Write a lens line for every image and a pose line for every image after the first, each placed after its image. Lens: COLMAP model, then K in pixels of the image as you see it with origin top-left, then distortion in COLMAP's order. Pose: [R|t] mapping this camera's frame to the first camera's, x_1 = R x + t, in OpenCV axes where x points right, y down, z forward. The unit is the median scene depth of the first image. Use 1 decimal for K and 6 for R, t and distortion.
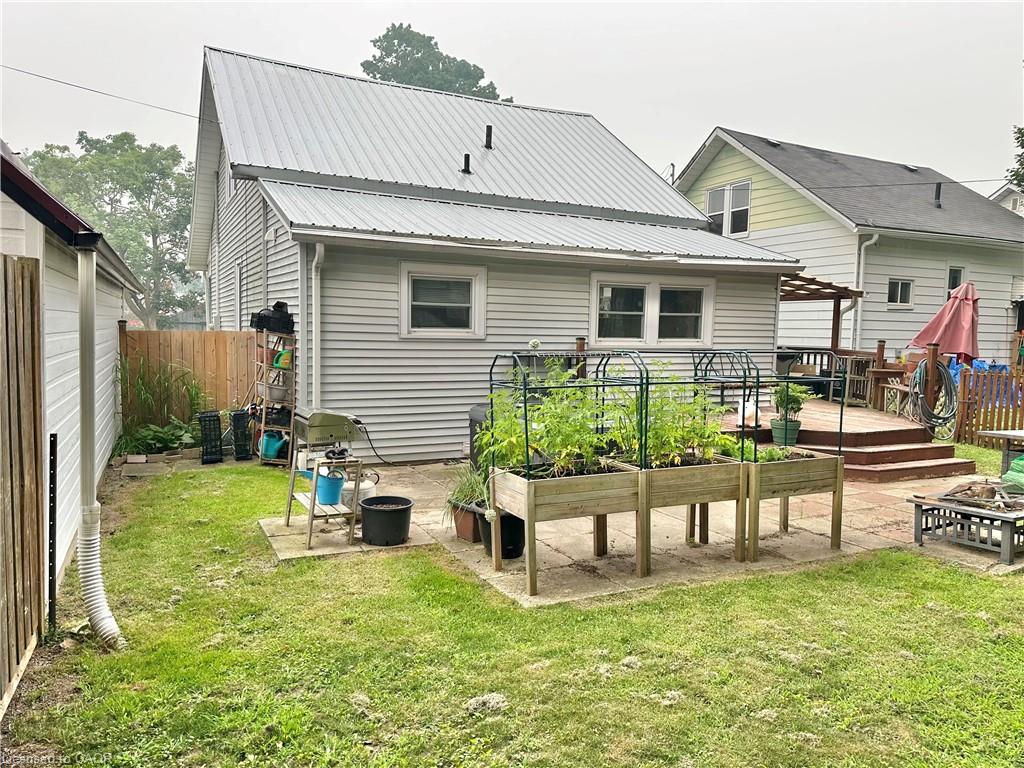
lens RADIAL K [[707.3, 0, 502.1], [0, 707.3, 397.8], [0, 0, 1]] dist [0.200228, -0.386854]
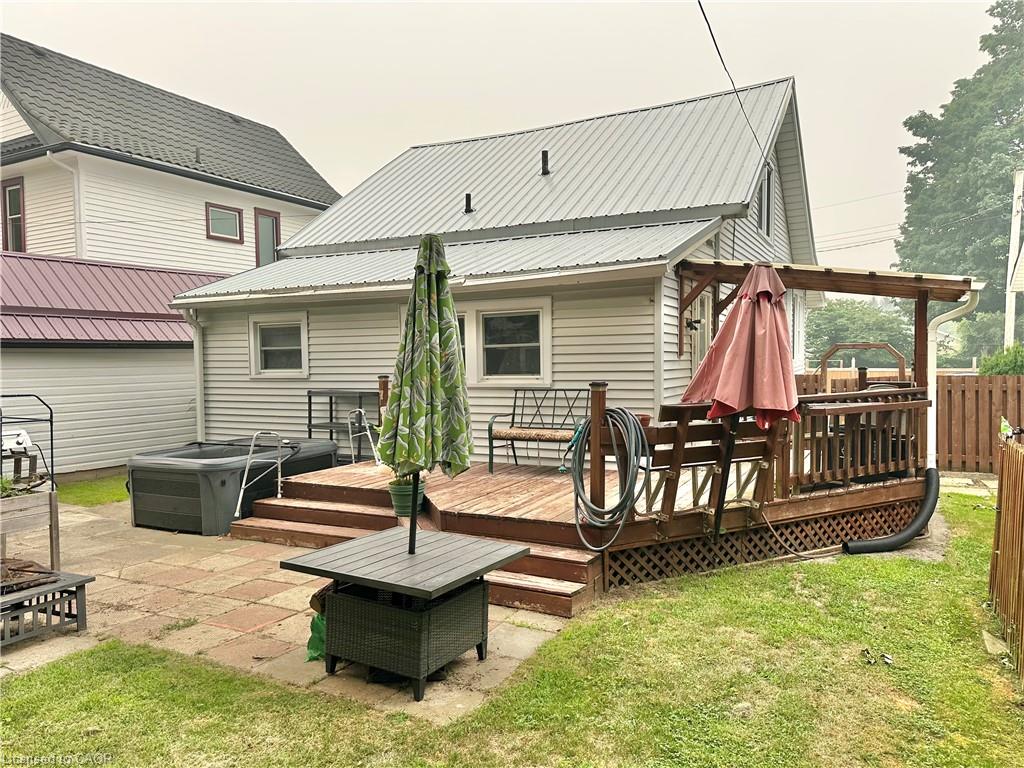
lens RADIAL K [[722.4, 0, 512.0], [0, 722.4, 384.0], [0, 0, 1]] dist [0.142127, -0.166677]
pose [[0.596658, -0.000958, -0.802495, 0.889968], [-0.051754, 0.997872, -0.039671, -0.039864], [0.800825, 0.065202, 0.595339, 0.509615]]
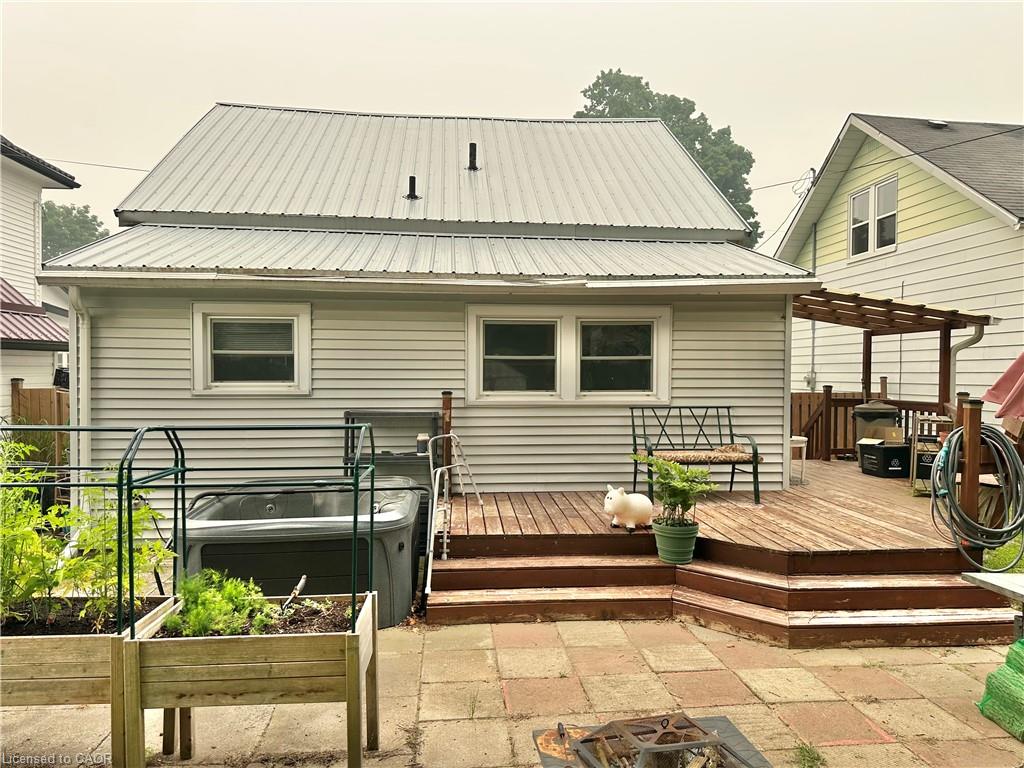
lens RADIAL K [[722.4, 0, 512.0], [0, 722.4, 384.0], [0, 0, 1]] dist [0.142127, -0.166677]
pose [[0.938301, -0.012103, -0.345609, 0.395887], [-0.017628, 0.996414, -0.082753, -0.027424], [0.345371, 0.083739, 0.934723, 0.279708]]
